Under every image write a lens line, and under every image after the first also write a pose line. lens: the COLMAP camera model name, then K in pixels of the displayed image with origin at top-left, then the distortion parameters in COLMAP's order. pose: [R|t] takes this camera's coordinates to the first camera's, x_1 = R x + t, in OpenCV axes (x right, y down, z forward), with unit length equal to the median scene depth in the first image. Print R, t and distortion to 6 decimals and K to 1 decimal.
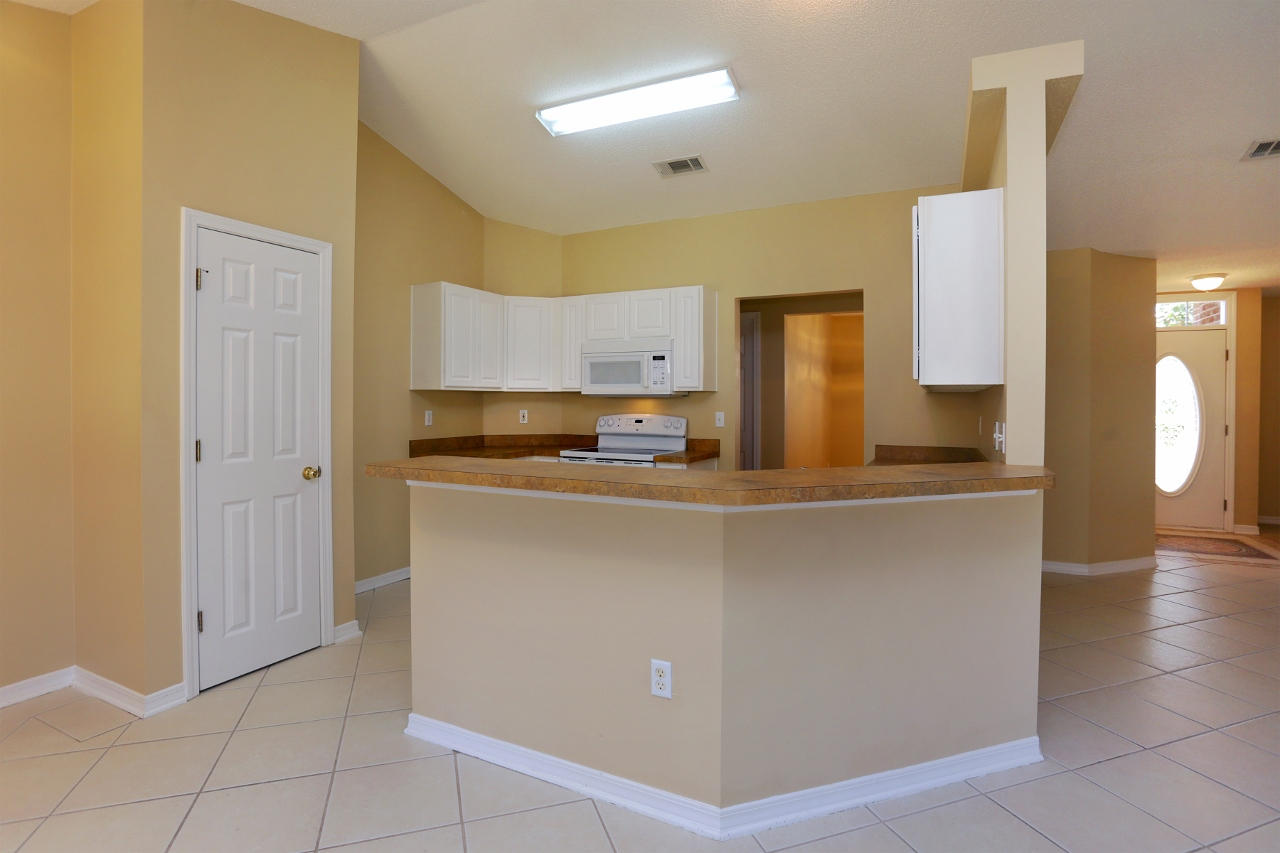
lens RADIAL K [[650.0, 0, 639.0], [0, 650.0, 408.8], [0, 0, 1]] dist [-0.017102, 0.000983]
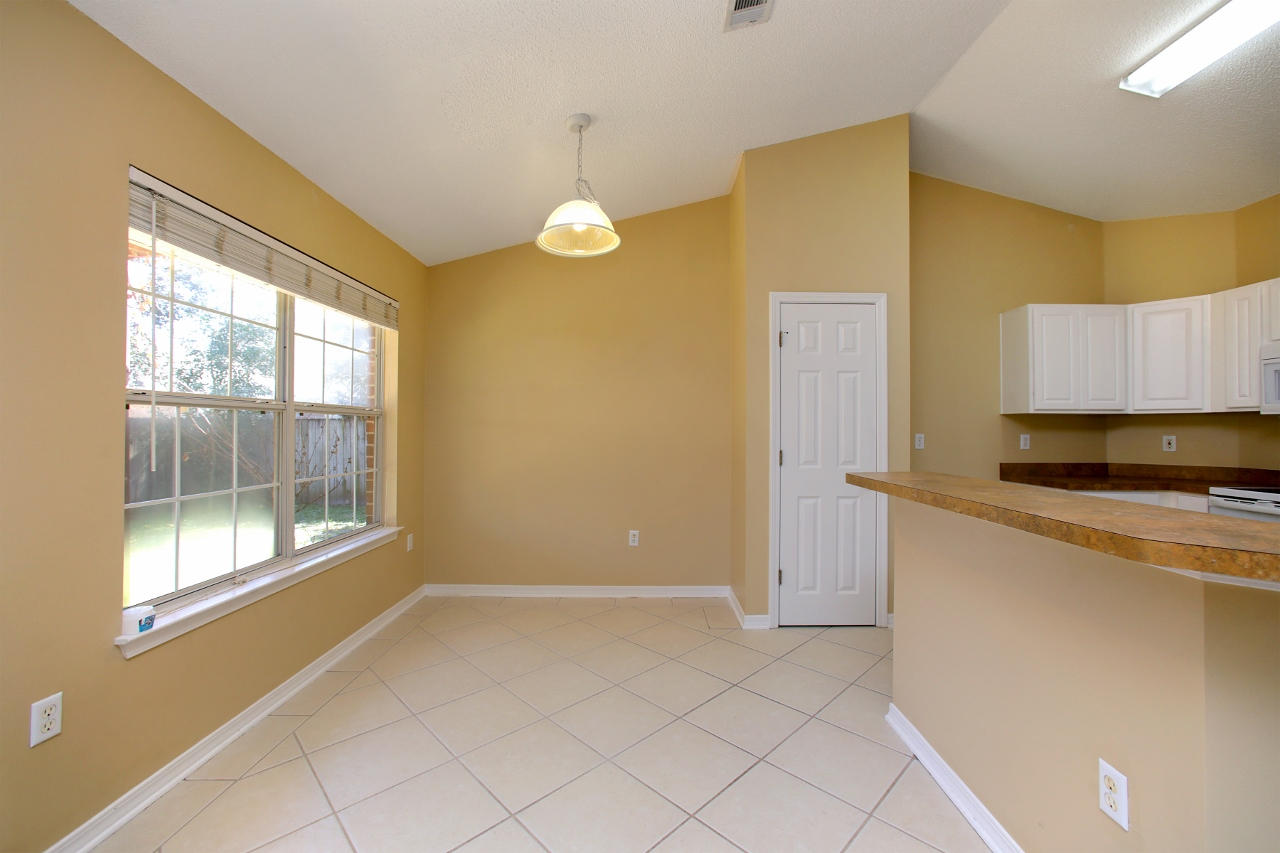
lens RADIAL K [[525.2, 0, 640.0], [0, 525.2, 426.5], [0, 0, 1]] dist [-0.001616, 0.007131]
pose [[0.475055, -0.005152, -0.879941, 0.118507], [-0.012066, 0.999851, -0.012369, 0.008007], [0.879873, 0.016494, 0.474922, 0.095943]]
